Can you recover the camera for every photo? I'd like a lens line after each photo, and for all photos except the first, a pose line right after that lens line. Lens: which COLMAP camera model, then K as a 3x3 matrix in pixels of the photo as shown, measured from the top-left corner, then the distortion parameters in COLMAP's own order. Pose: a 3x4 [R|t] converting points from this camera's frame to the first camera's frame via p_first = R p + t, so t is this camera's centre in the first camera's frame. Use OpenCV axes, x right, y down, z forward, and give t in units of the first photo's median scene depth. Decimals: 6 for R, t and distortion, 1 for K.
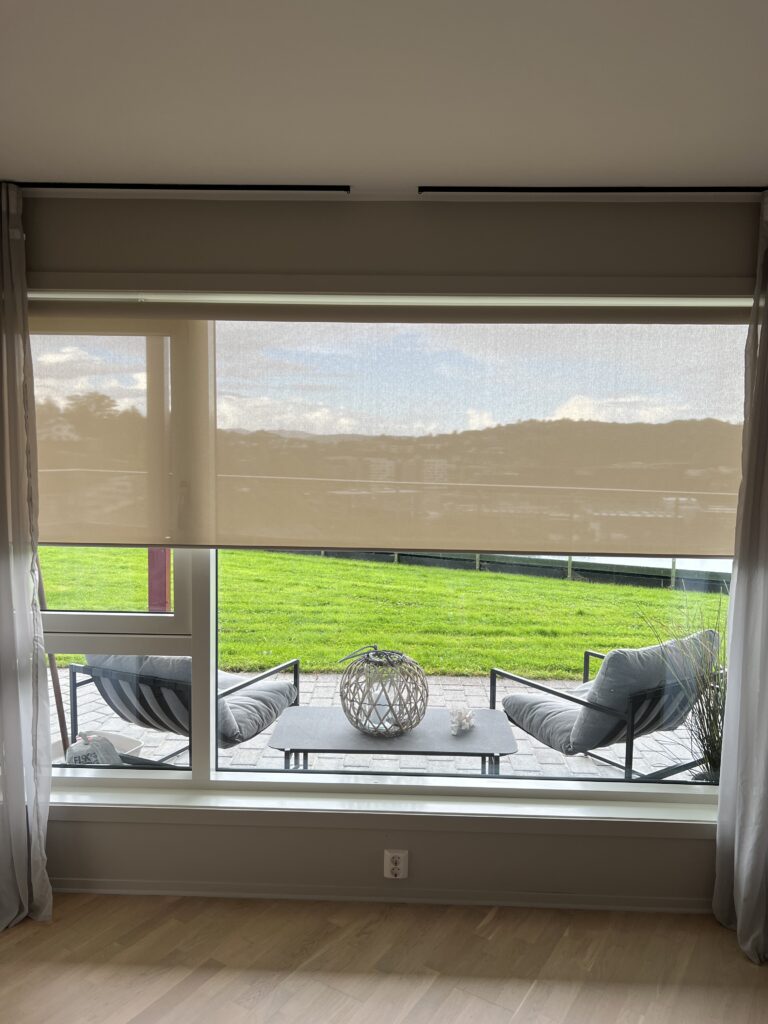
lens RADIAL K [[763.7, 0, 396.8], [0, 763.7, 530.7], [0, 0, 1]] dist [0.077418, -0.109509]
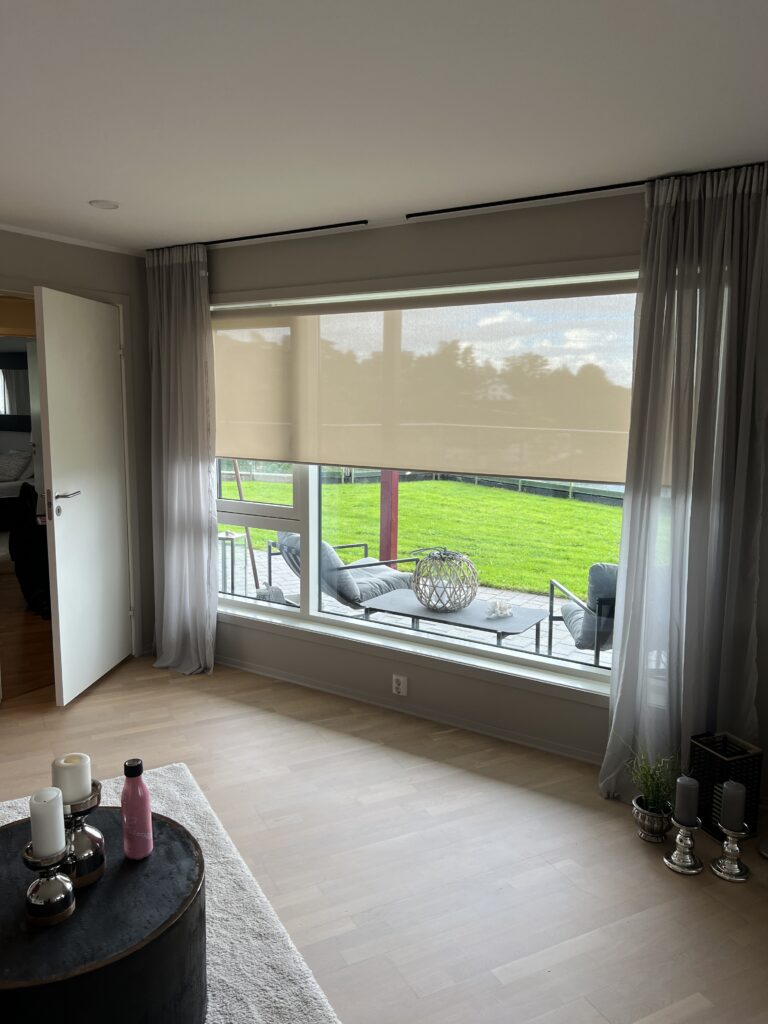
lens RADIAL K [[788.1, 0, 384.0], [0, 788.1, 512.0], [0, 0, 1]] dist [0.055858, -0.117531]
pose [[0.849773, 0.065657, -0.523044, 0.609575], [-0.052212, 0.997817, 0.040428, 0.043162], [0.524557, -0.007045, 0.851346, -0.226511]]
